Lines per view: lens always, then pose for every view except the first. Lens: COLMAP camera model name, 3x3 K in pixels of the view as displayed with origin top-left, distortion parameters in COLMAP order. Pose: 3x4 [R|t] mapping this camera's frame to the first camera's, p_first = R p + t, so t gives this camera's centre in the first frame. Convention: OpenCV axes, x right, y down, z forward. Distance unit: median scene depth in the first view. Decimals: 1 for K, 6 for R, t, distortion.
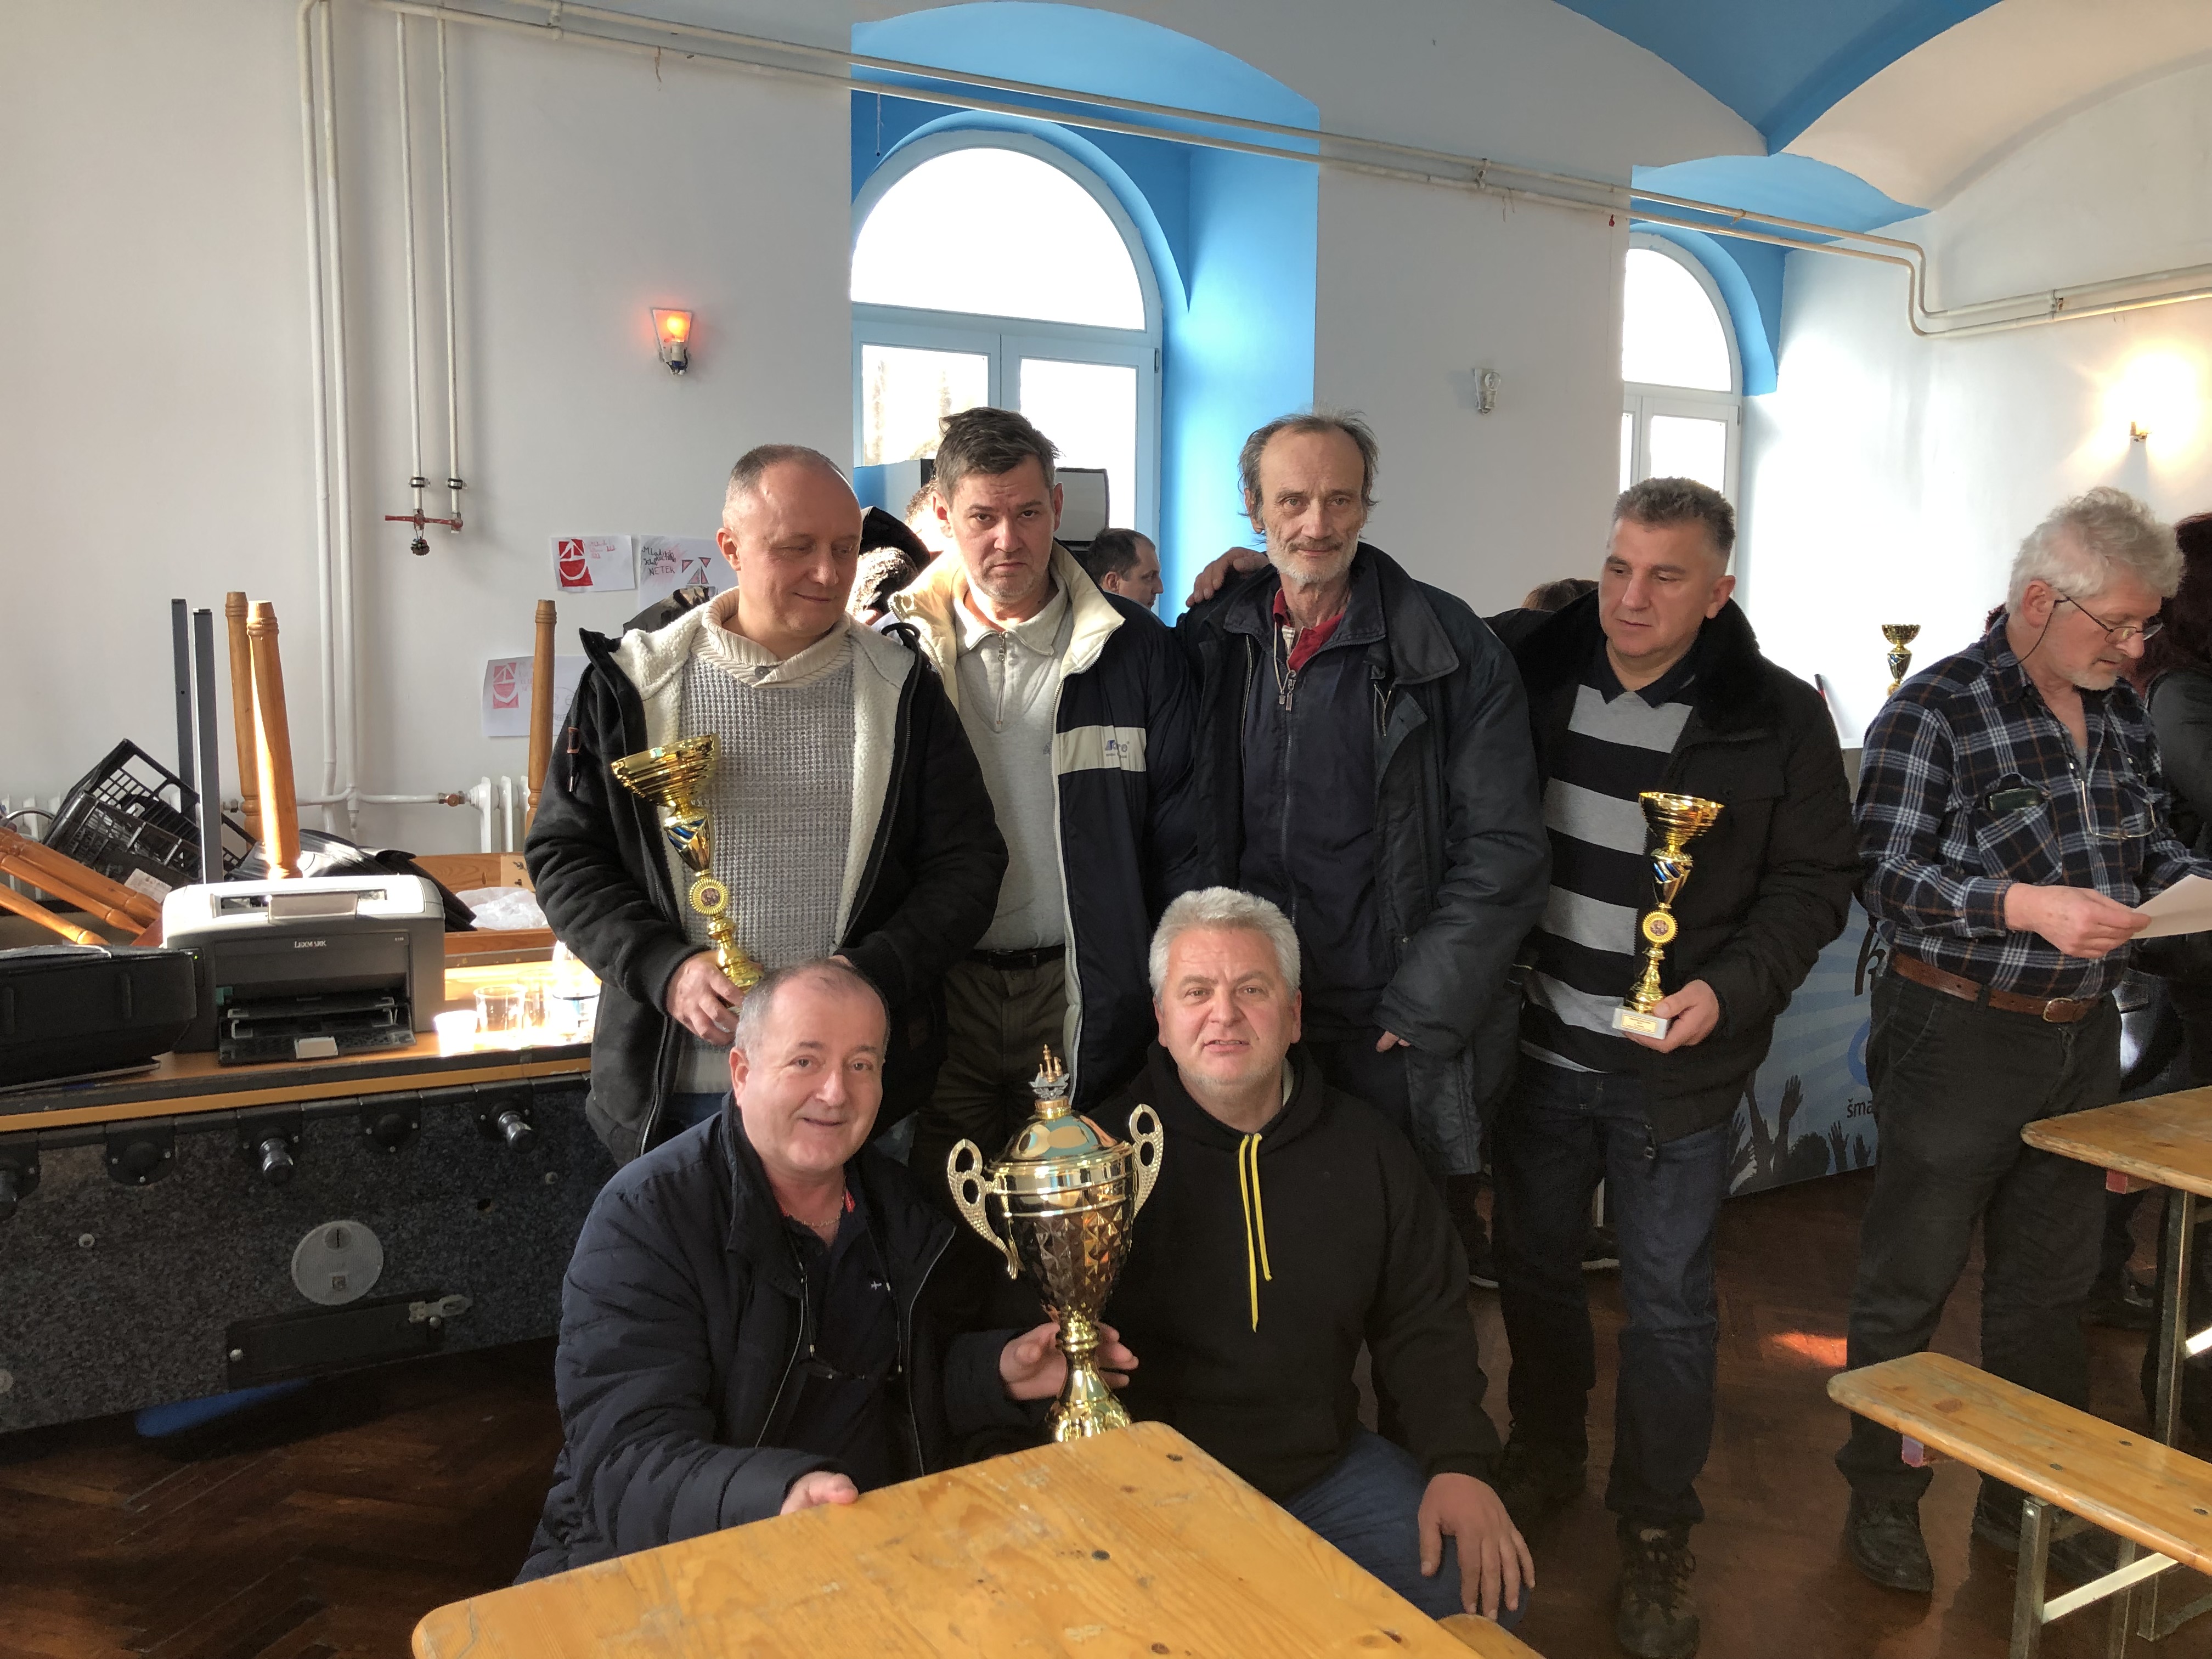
lens RADIAL K [[1806.4, 0, 1103.1], [0, 1806.4, 816.9], [0, 0, 1]] dist [0.005574, -0.010983]
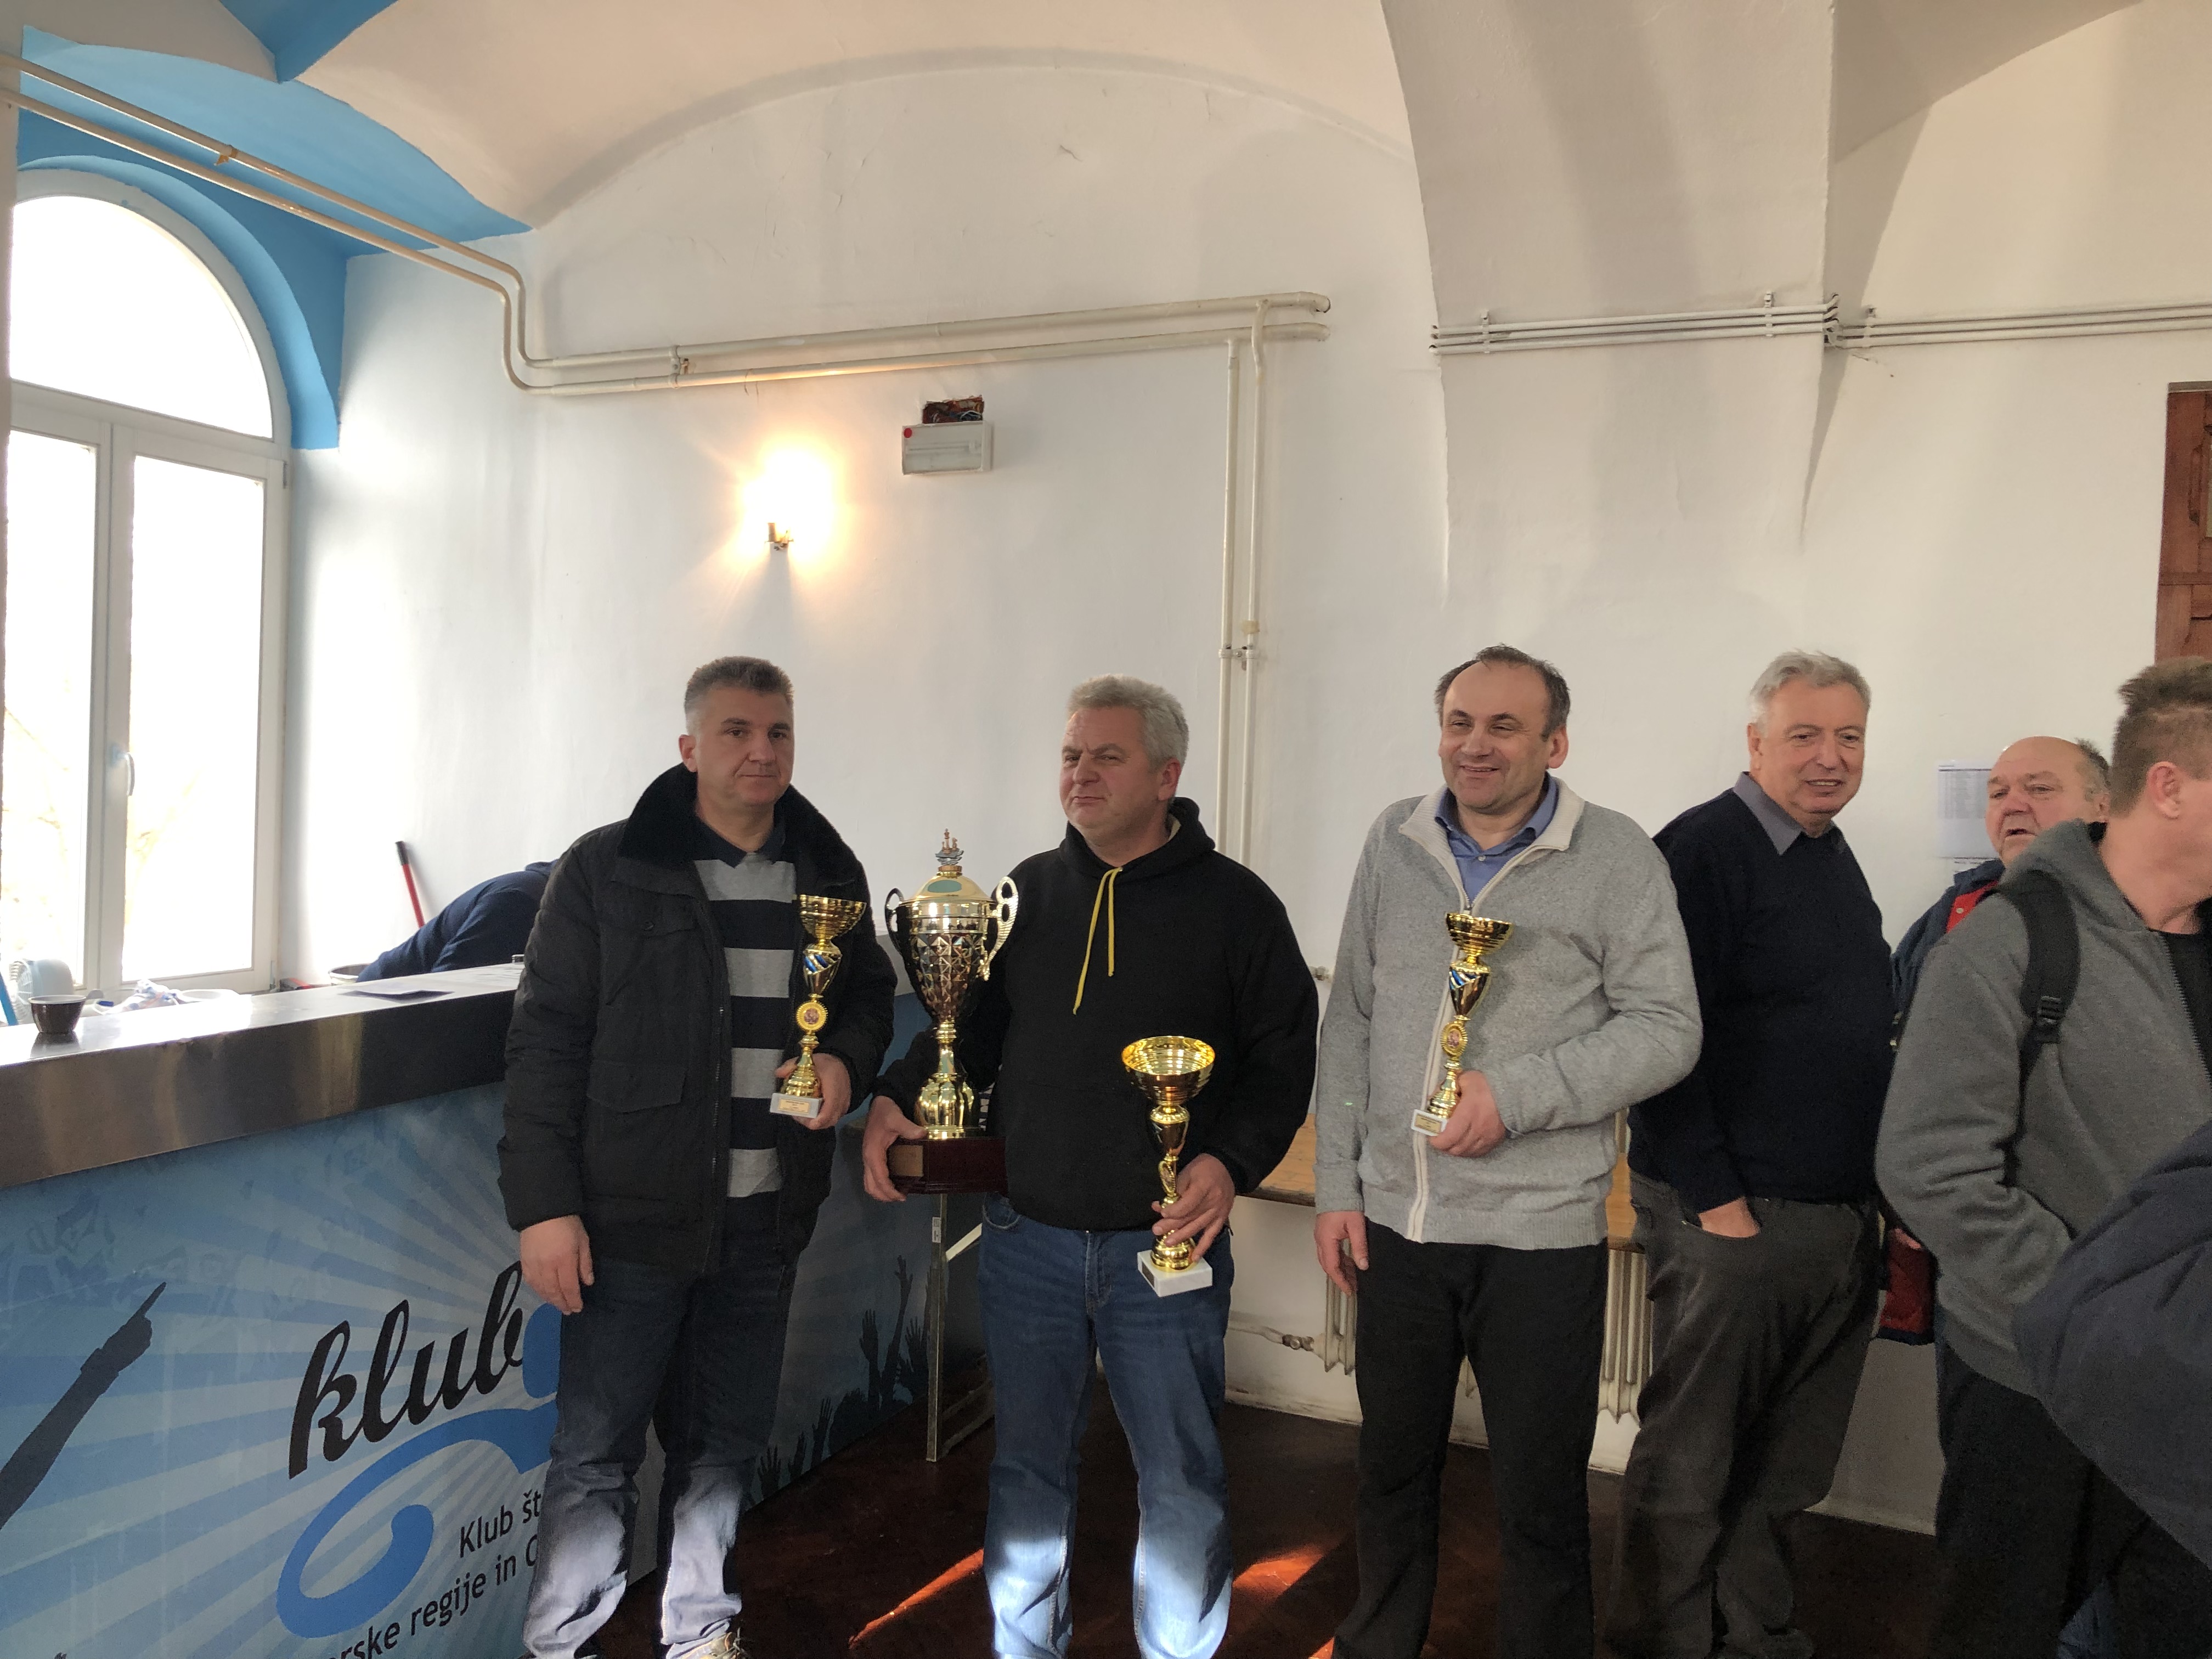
lens RADIAL K [[1806.4, 0, 1096.5], [0, 1806.4, 829.7], [0, 0, 1]] dist [0.005574, -0.010983]
pose [[0.793581, -0.002516, 0.608460, 0.309574], [0.040305, 0.998013, -0.048439, -0.064950], [-0.607129, 0.062964, 0.792105, 0.458883]]
